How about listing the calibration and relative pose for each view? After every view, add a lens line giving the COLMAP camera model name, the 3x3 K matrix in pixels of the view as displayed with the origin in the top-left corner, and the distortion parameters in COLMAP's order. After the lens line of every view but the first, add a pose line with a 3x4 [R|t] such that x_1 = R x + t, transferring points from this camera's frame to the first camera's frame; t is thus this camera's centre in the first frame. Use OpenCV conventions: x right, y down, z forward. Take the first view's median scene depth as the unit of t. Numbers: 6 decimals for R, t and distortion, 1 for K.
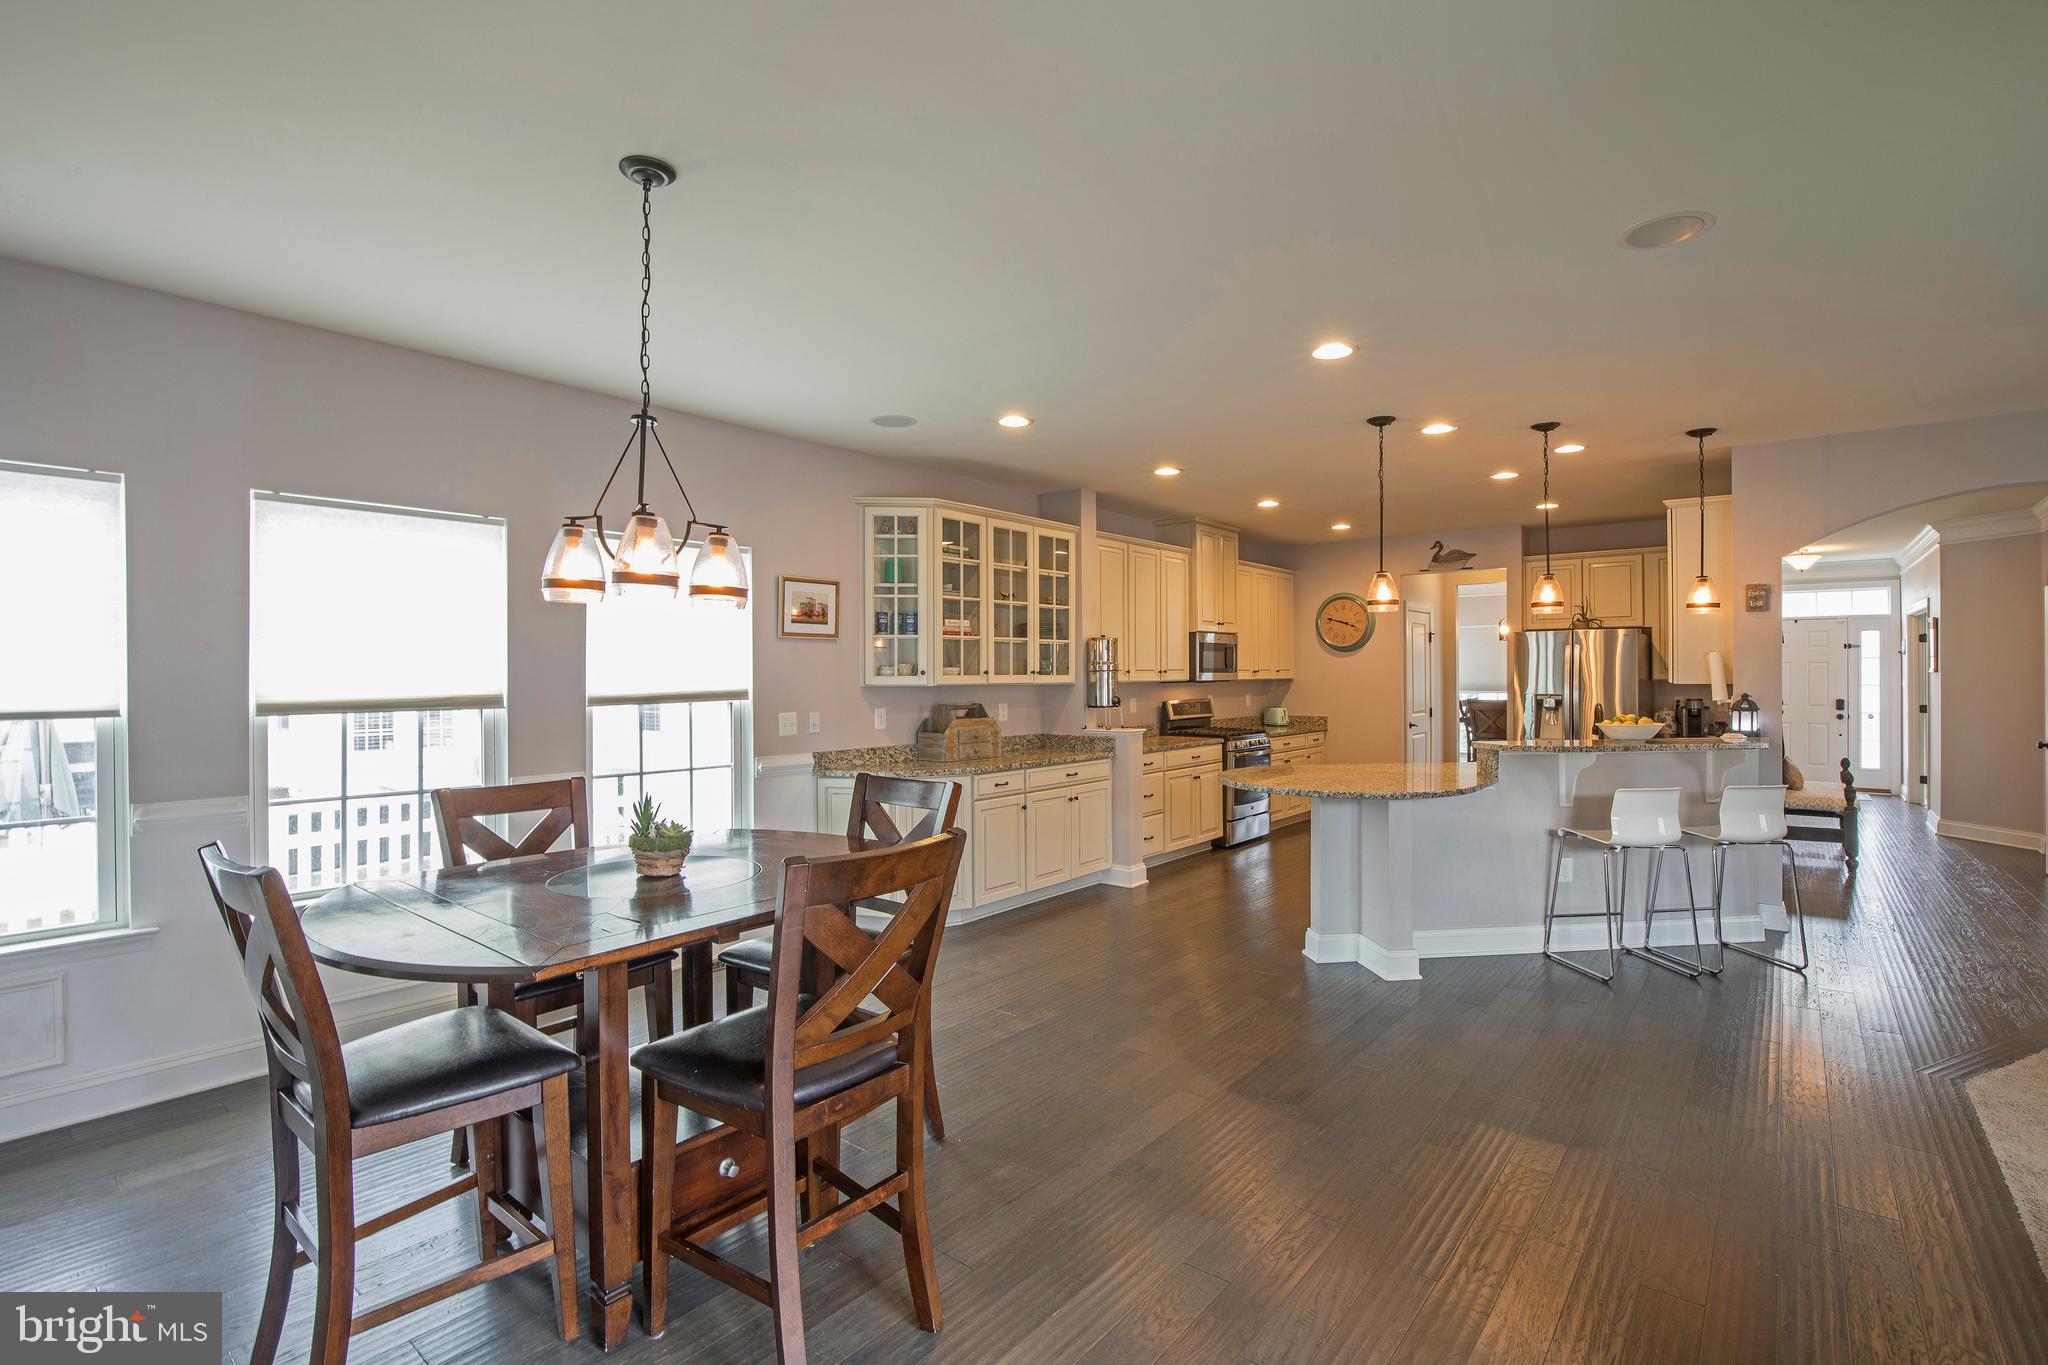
lens RADIAL K [[945.6, 0, 1015.7], [0, 945.6, 699.5], [0, 0, 1]] dist [-0.028888, 0.002273]
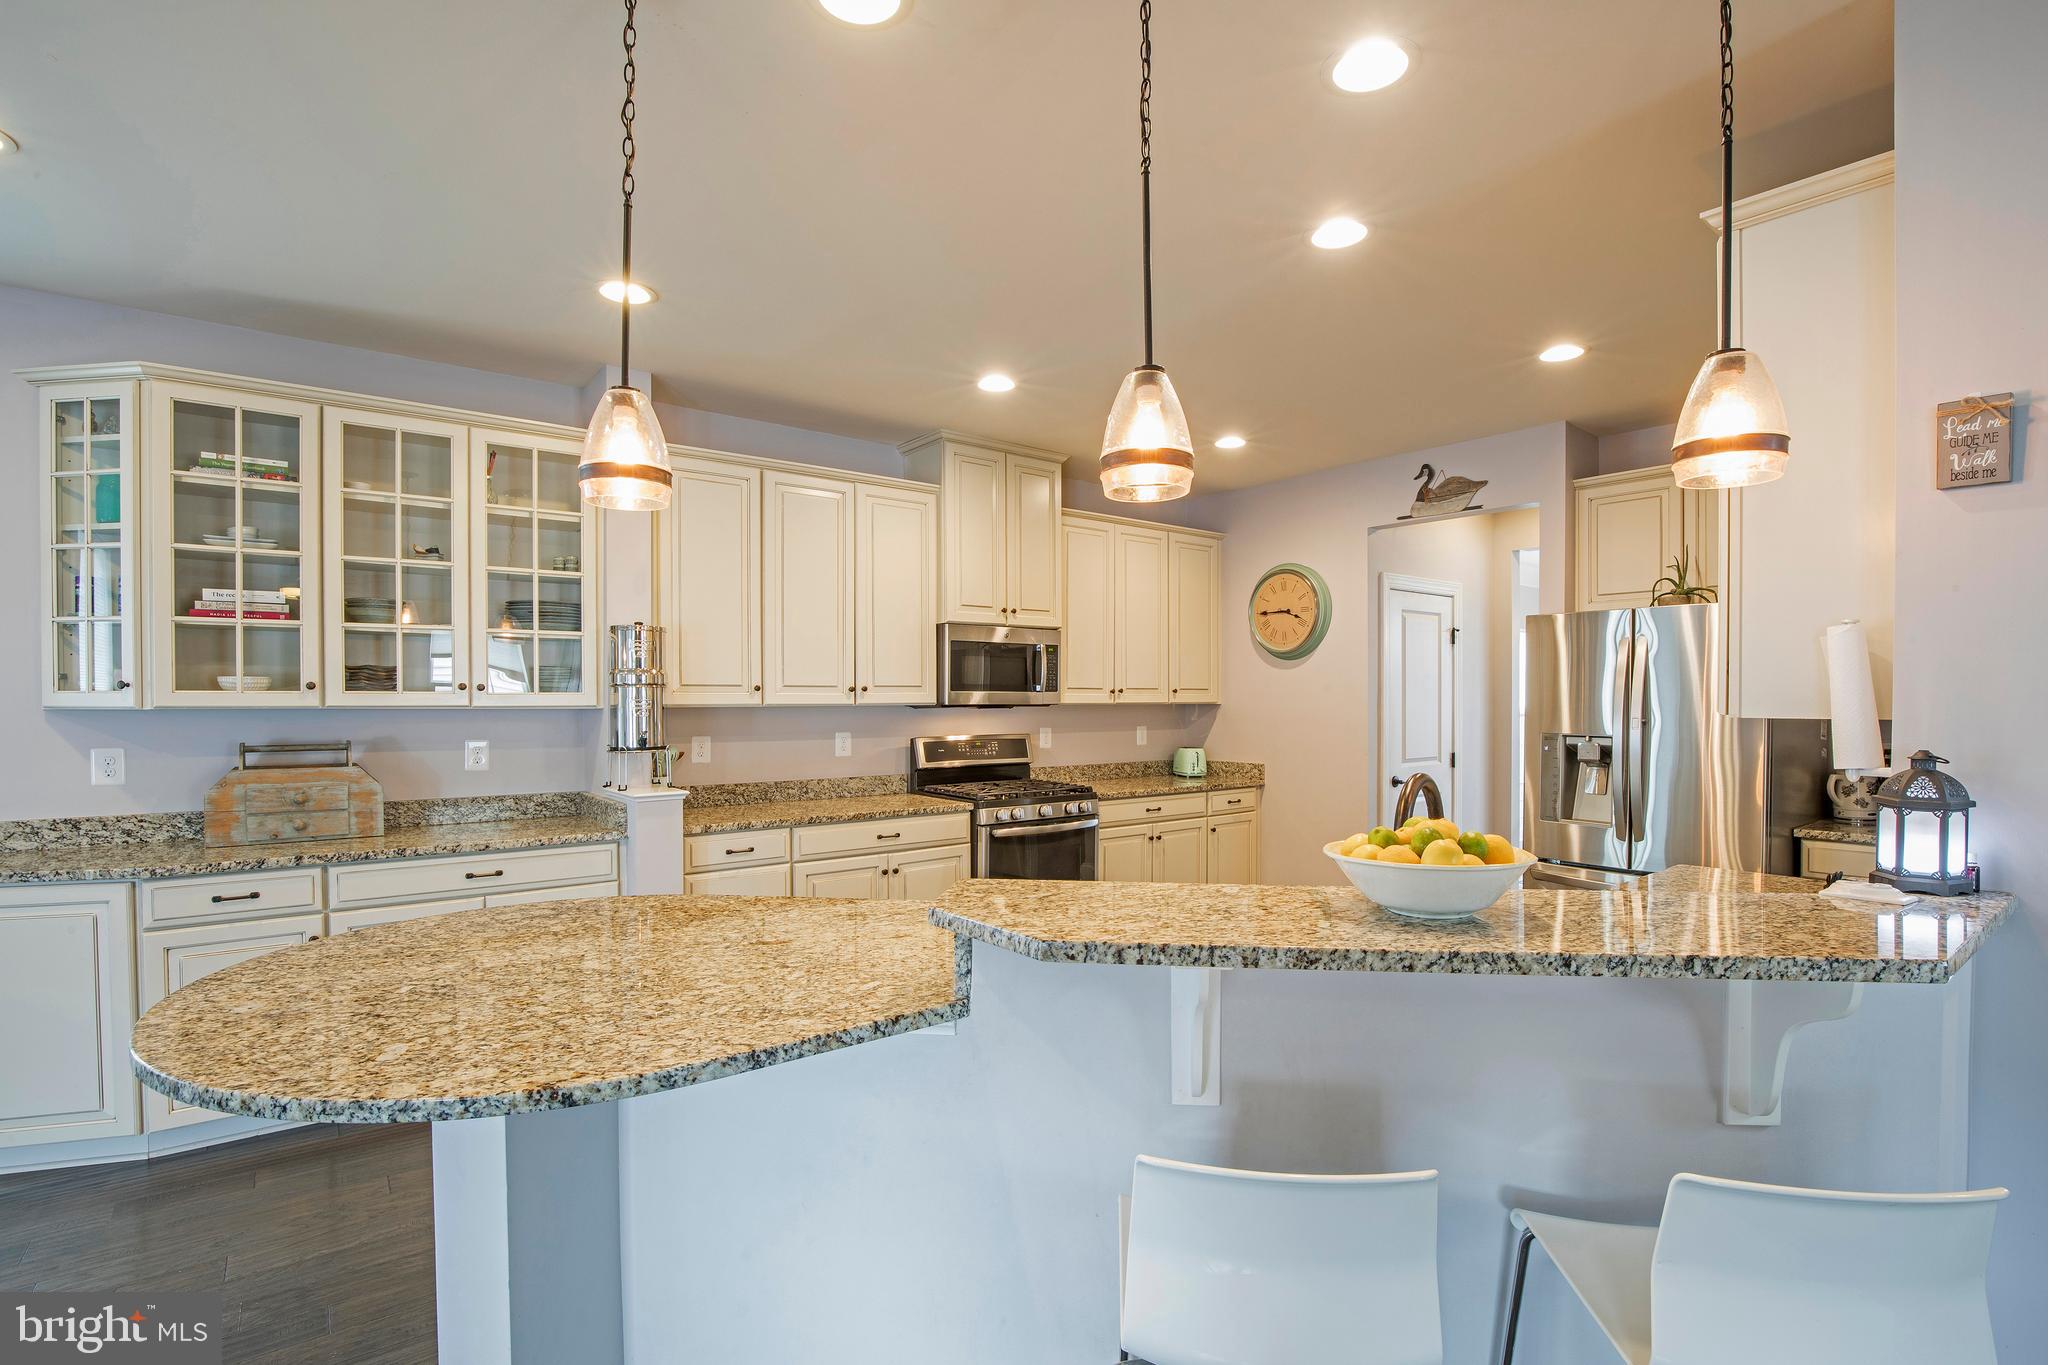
lens RADIAL K [[945.6, 0, 1030.2], [0, 945.6, 731.2], [0, 0, 1]] dist [-0.028888, 0.002273]
pose [[0.975075, 0.013030, -0.221495, 0.446045], [-0.011675, 0.999904, 0.007429, -0.009594], [0.221570, -0.004658, 0.975133, 0.503746]]
